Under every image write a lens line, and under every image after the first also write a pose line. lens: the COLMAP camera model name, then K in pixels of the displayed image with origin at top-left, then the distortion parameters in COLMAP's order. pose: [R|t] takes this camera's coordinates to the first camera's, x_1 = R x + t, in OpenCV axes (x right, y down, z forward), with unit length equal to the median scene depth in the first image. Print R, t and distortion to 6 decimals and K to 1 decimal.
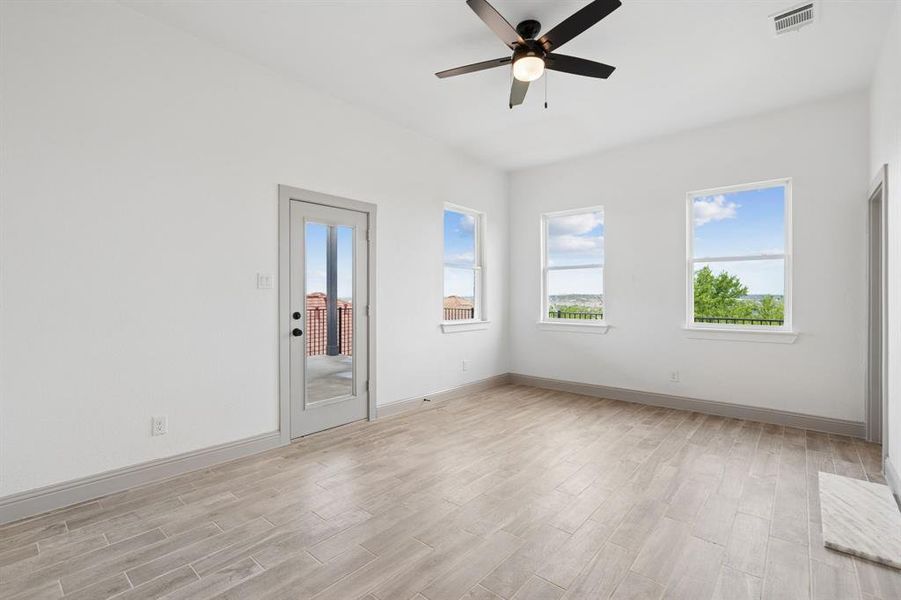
lens RADIAL K [[409.9, 0, 452.4], [0, 409.9, 299.1], [0, 0, 1]] dist [-0.005321, 0.000702]
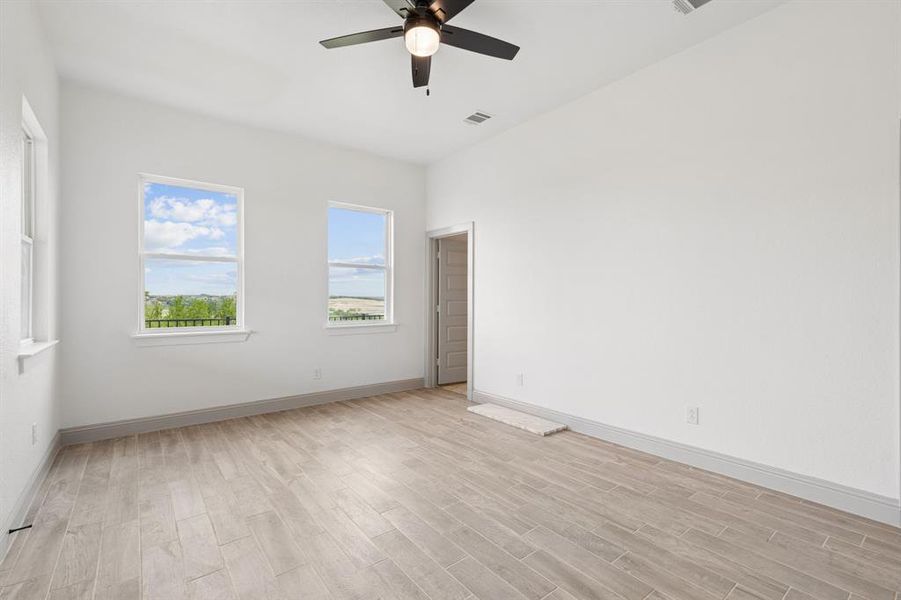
lens RADIAL K [[409.9, 0, 454.6], [0, 409.9, 299.7], [0, 0, 1]] dist [-0.005321, 0.000702]
pose [[0.183878, -0.003206, 0.982944, -0.497553], [0.003606, 0.999990, 0.002587, -0.001432], [-0.982942, 0.003069, 0.183888, 0.554820]]
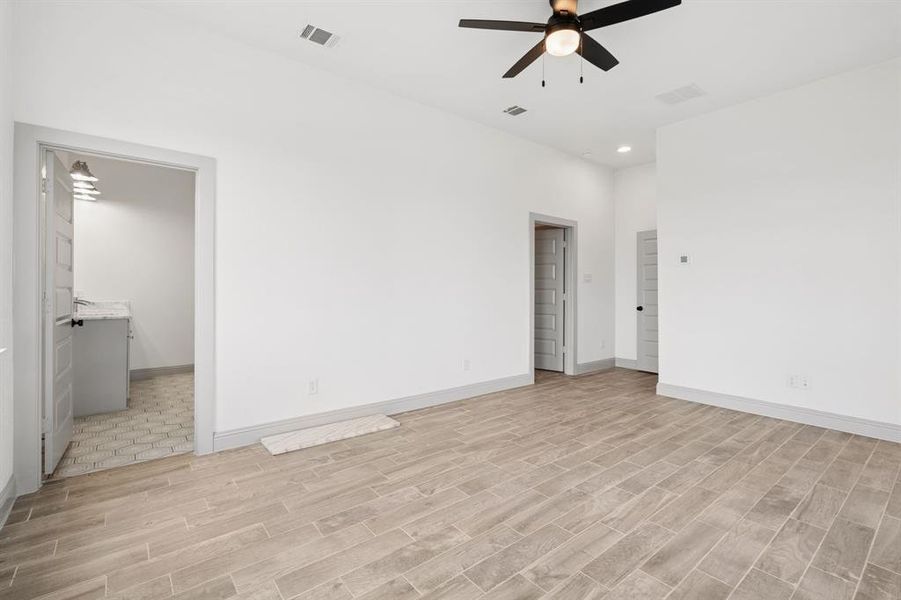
lens RADIAL K [[409.9, 0, 464.8], [0, 409.9, 285.5], [0, 0, 1]] dist [-0.005321, 0.000702]
pose [[-0.987074, -0.003760, 0.160218, 0.184951], [-0.004440, 0.999983, -0.003886, 0.001882], [-0.160201, -0.004547, -0.987074, 1.431929]]
